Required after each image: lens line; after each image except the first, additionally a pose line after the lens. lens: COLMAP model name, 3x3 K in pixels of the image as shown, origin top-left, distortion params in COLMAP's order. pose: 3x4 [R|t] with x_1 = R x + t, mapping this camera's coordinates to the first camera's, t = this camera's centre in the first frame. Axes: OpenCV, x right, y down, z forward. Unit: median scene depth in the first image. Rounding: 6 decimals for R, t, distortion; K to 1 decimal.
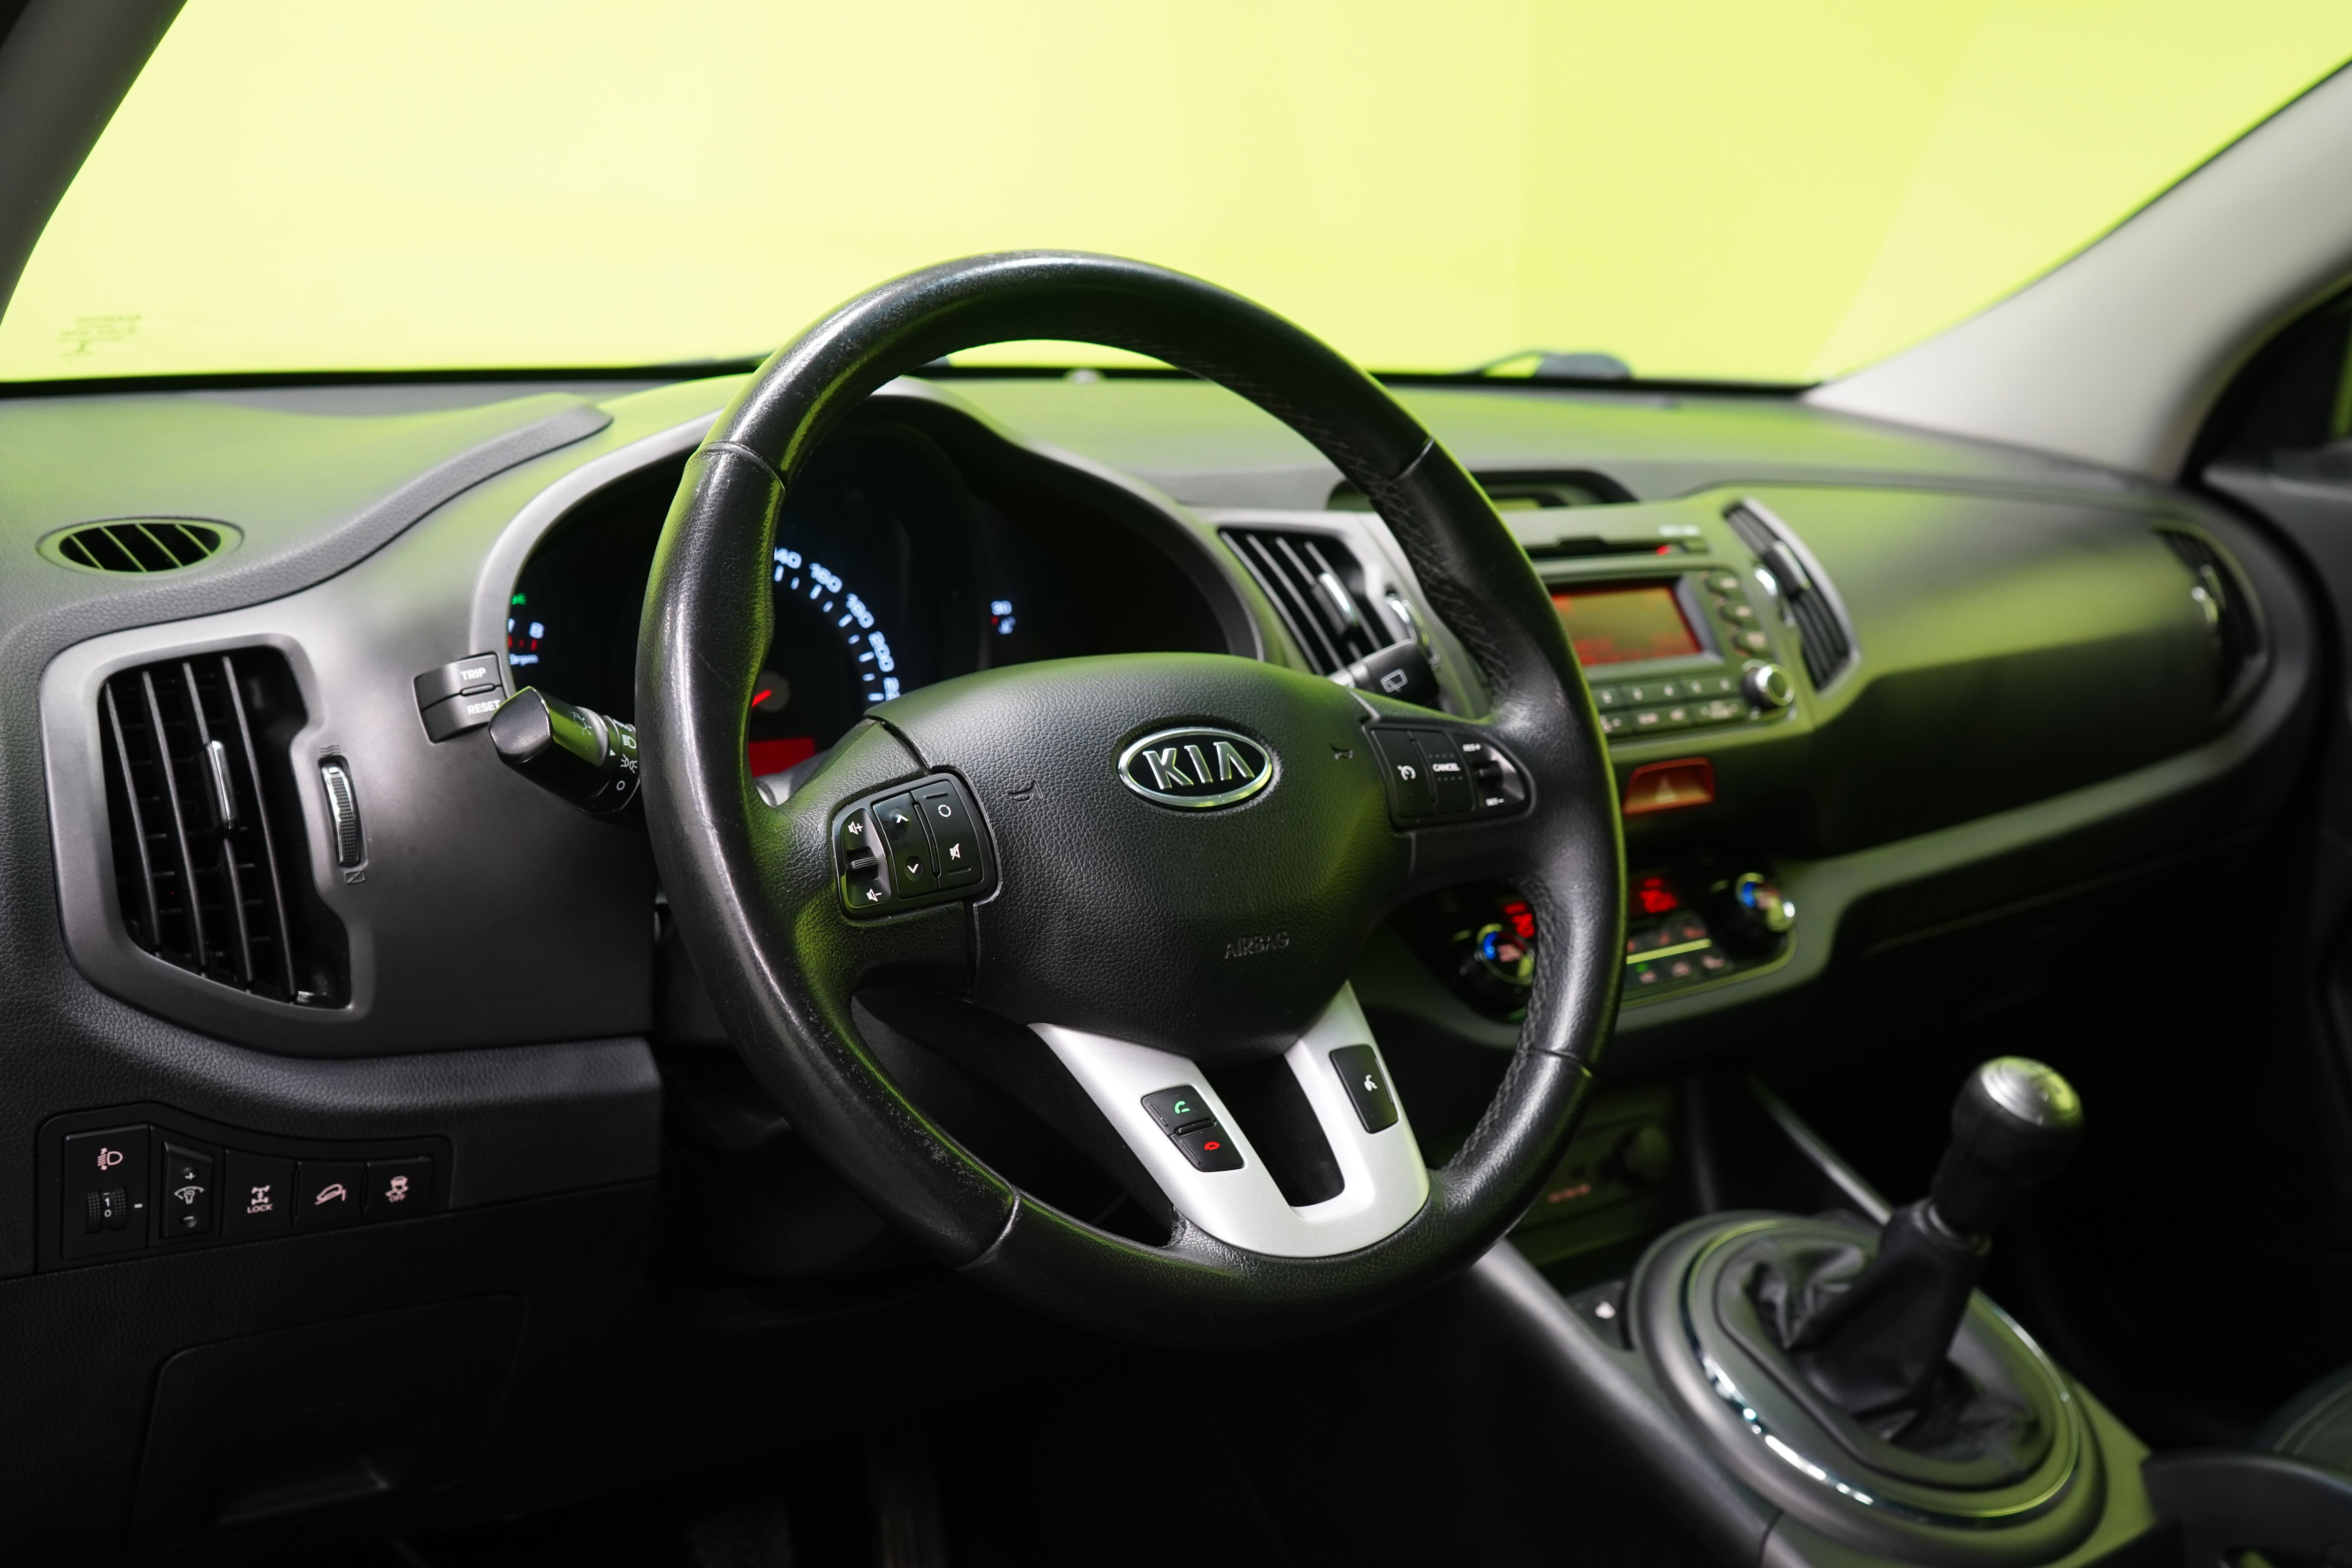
lens RADIAL K [[2285.1, 0, 1176.5], [0, 2285.1, 786.9], [0, 0, 1]] dist [-0.020278, 0.000000]
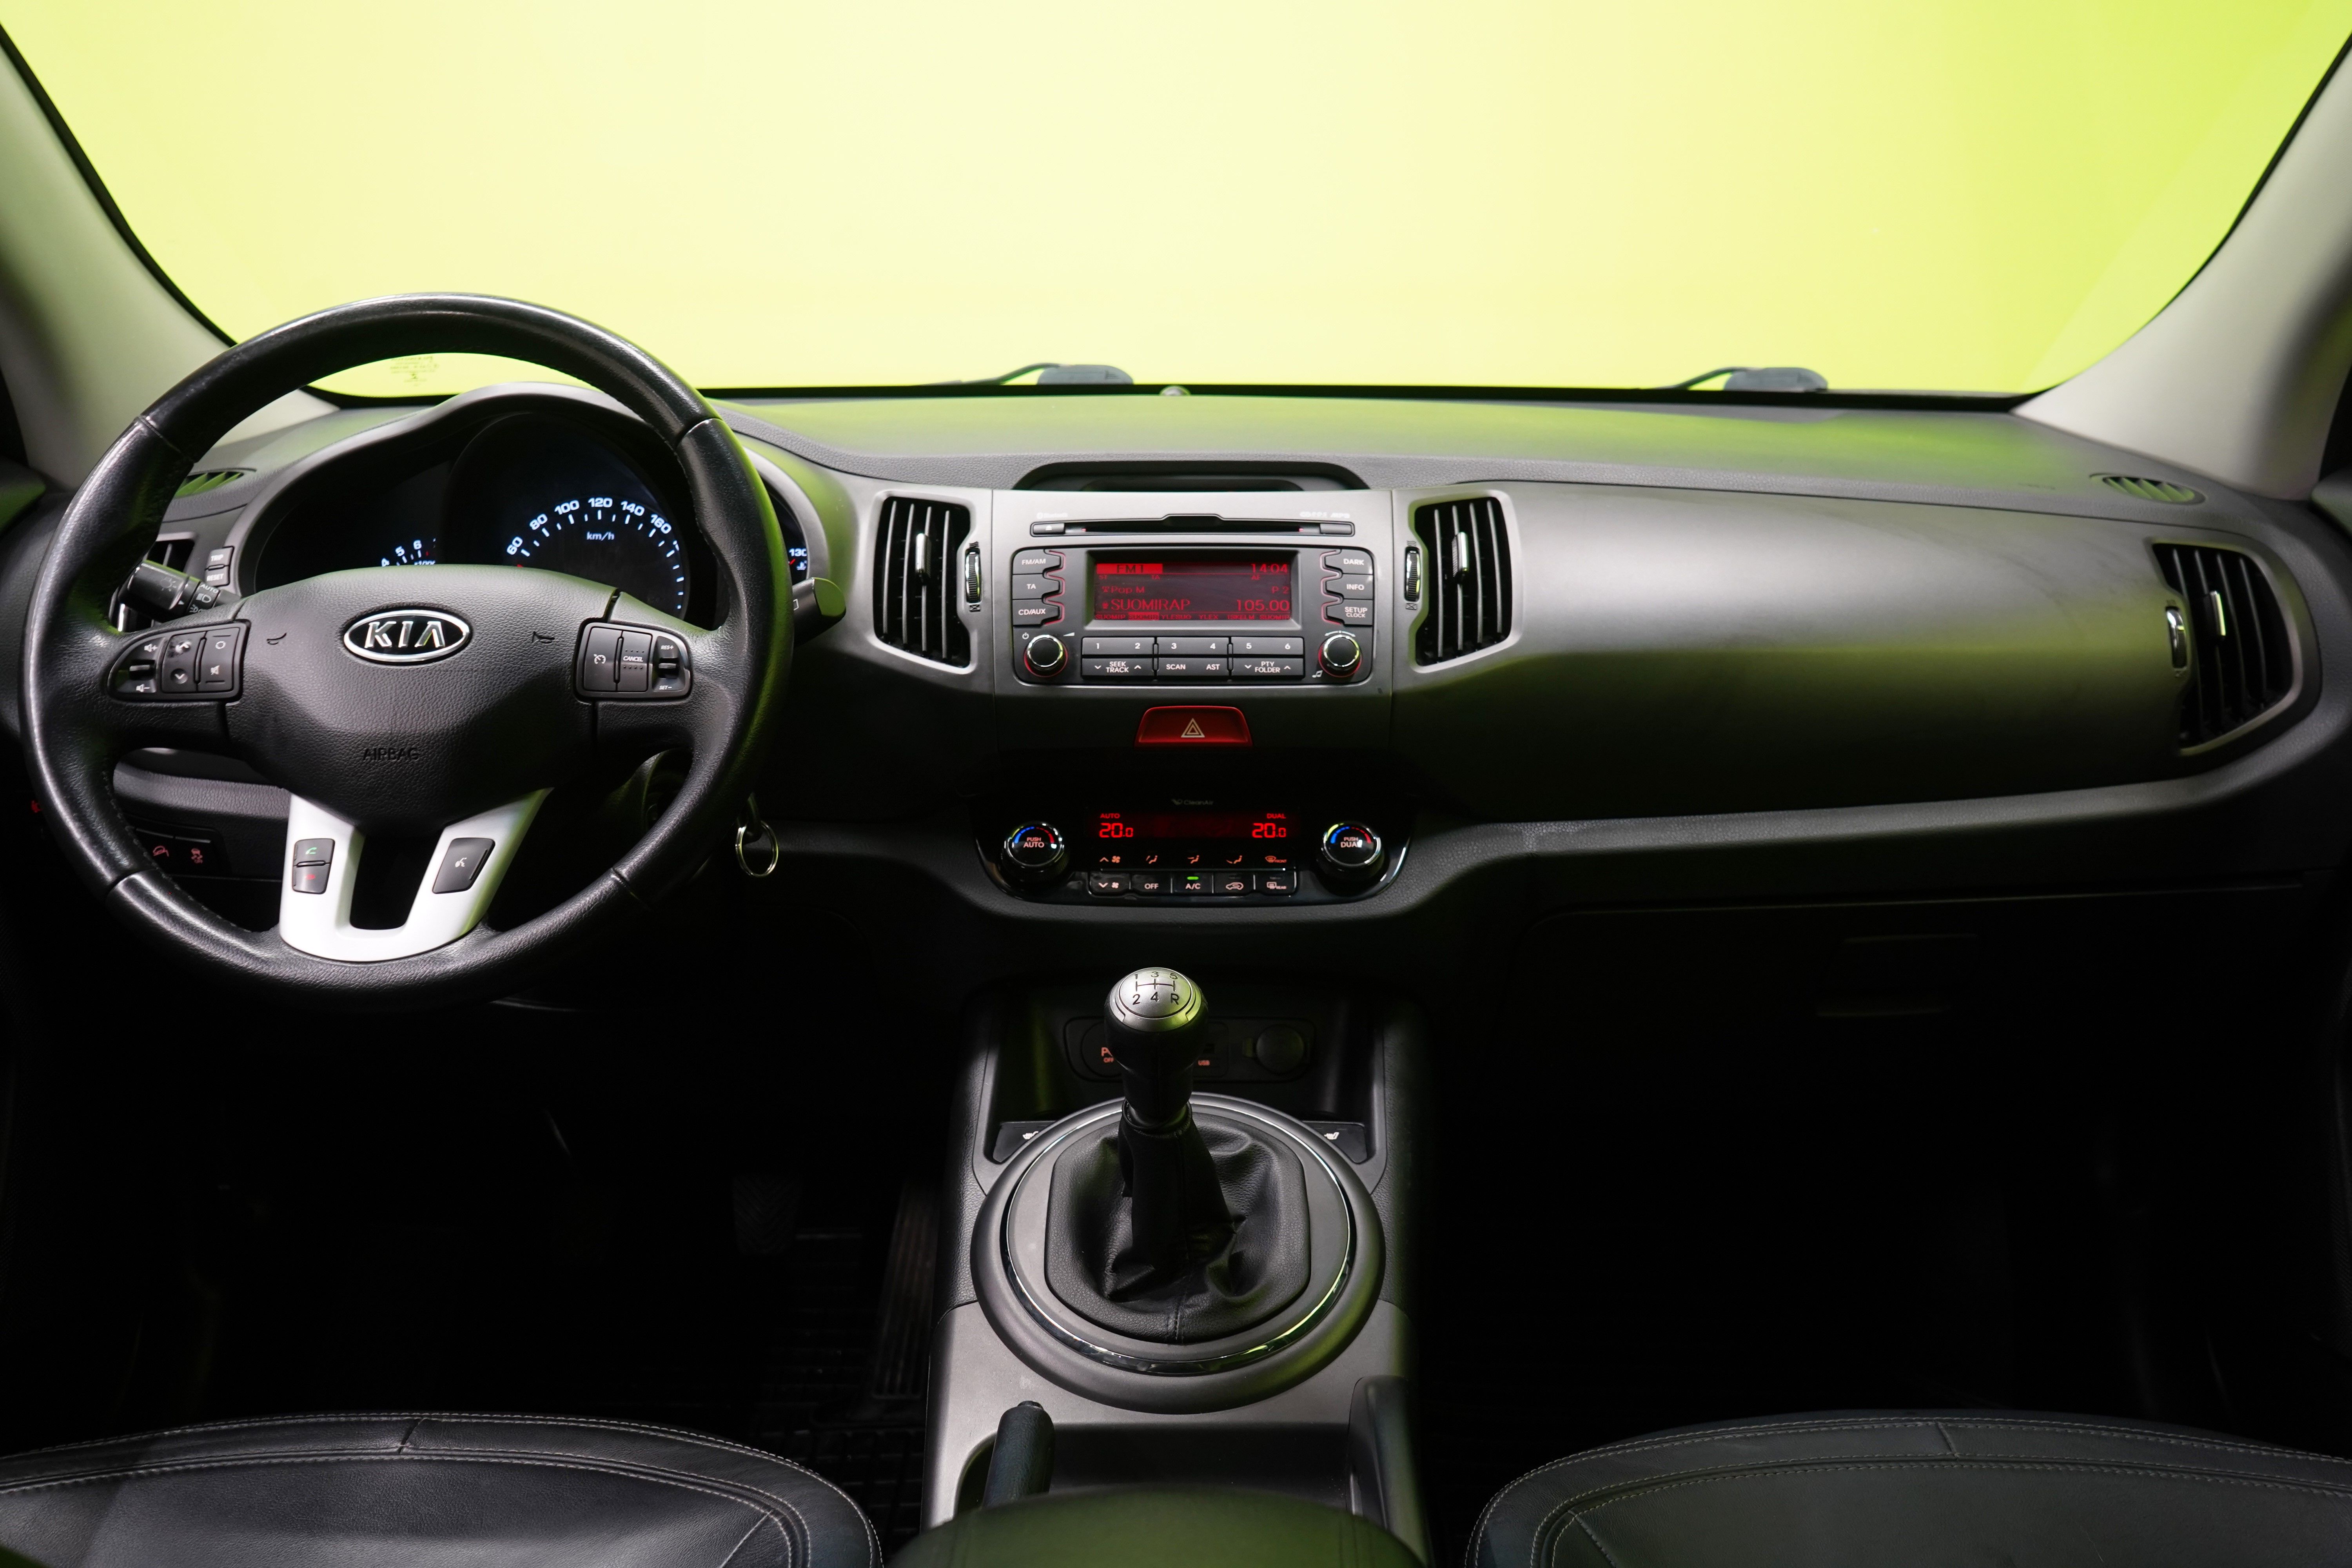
lens RADIAL K [[1896.2, 0, 1176.3], [0, 1896.2, 780.7], [0, 0, 1]] dist [-0.002903, 0.000405]
pose [[0.817484, 0.108002, -0.565734, 0.767199], [-0.100561, 0.993938, 0.044438, -0.013859], [0.567104, 0.020563, 0.823389, 0.175038]]
